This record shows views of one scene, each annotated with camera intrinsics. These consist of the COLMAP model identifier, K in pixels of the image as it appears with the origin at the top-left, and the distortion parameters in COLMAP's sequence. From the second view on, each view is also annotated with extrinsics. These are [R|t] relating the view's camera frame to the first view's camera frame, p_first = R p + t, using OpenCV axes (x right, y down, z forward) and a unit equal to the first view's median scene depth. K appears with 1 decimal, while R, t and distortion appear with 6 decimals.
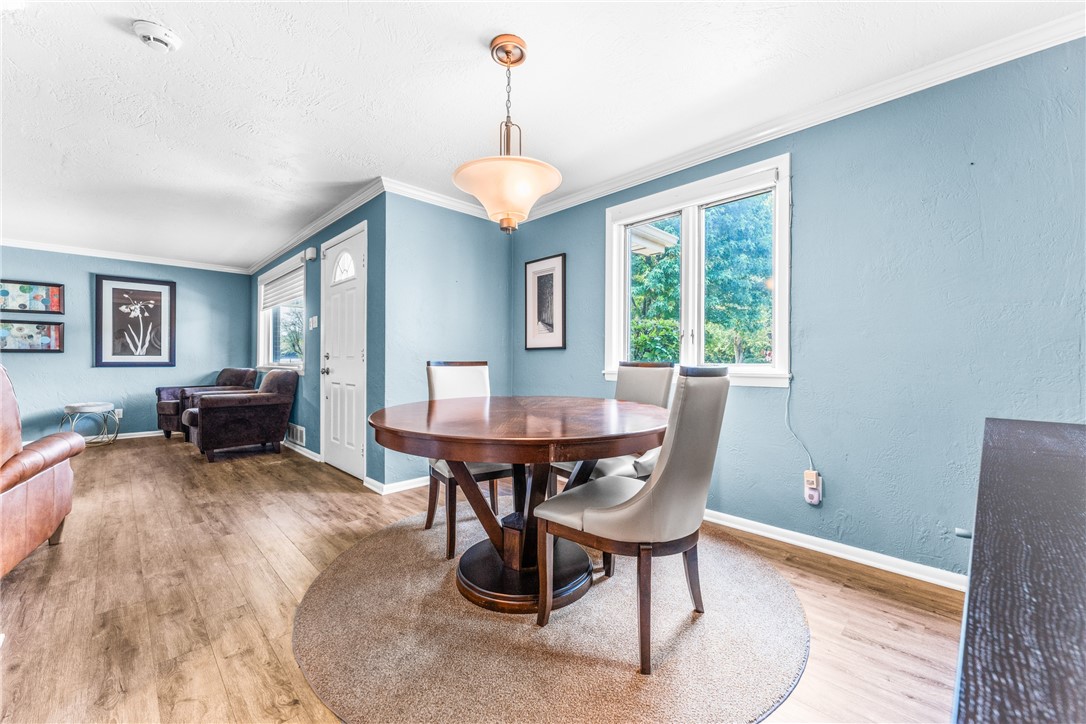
lens RADIAL K [[435.2, 0, 542.8], [0, 435.2, 358.6], [0, 0, 1]] dist [0.000883, -0.000201]
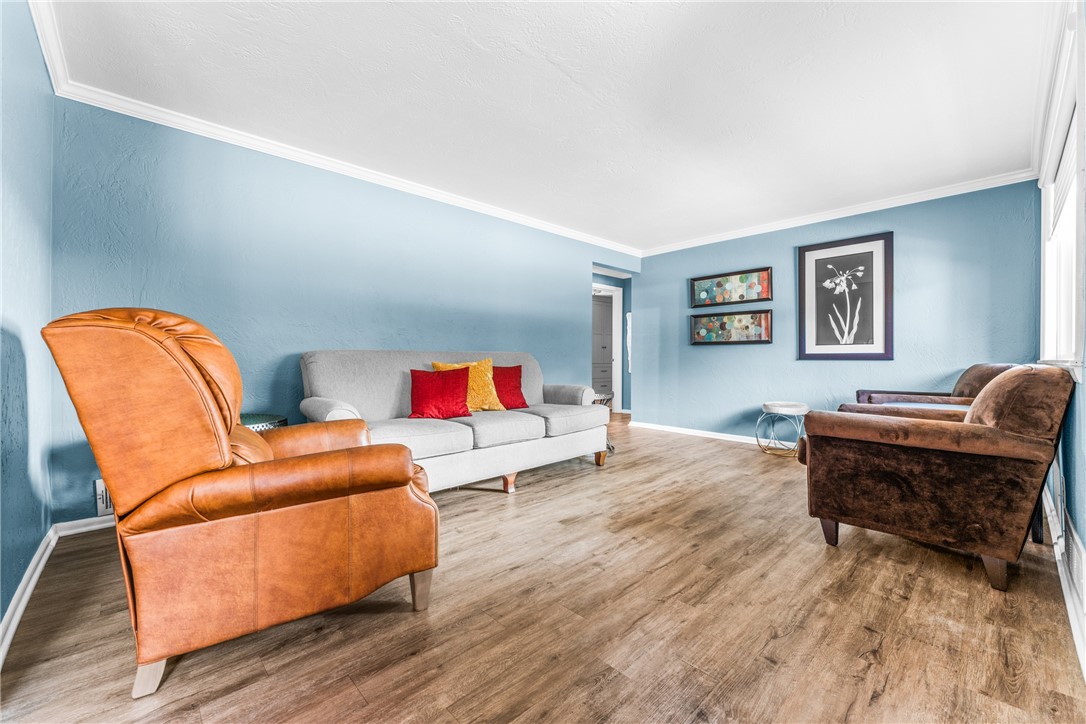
lens RADIAL K [[435.2, 0, 543.7], [0, 435.2, 357.8], [0, 0, 1]] dist [0.000883, -0.000201]
pose [[-0.014641, -0.004381, -0.999883, -0.193830], [0.001570, 0.999989, -0.004405, 0.018345], [0.999892, -0.001634, -0.014634, 0.520705]]
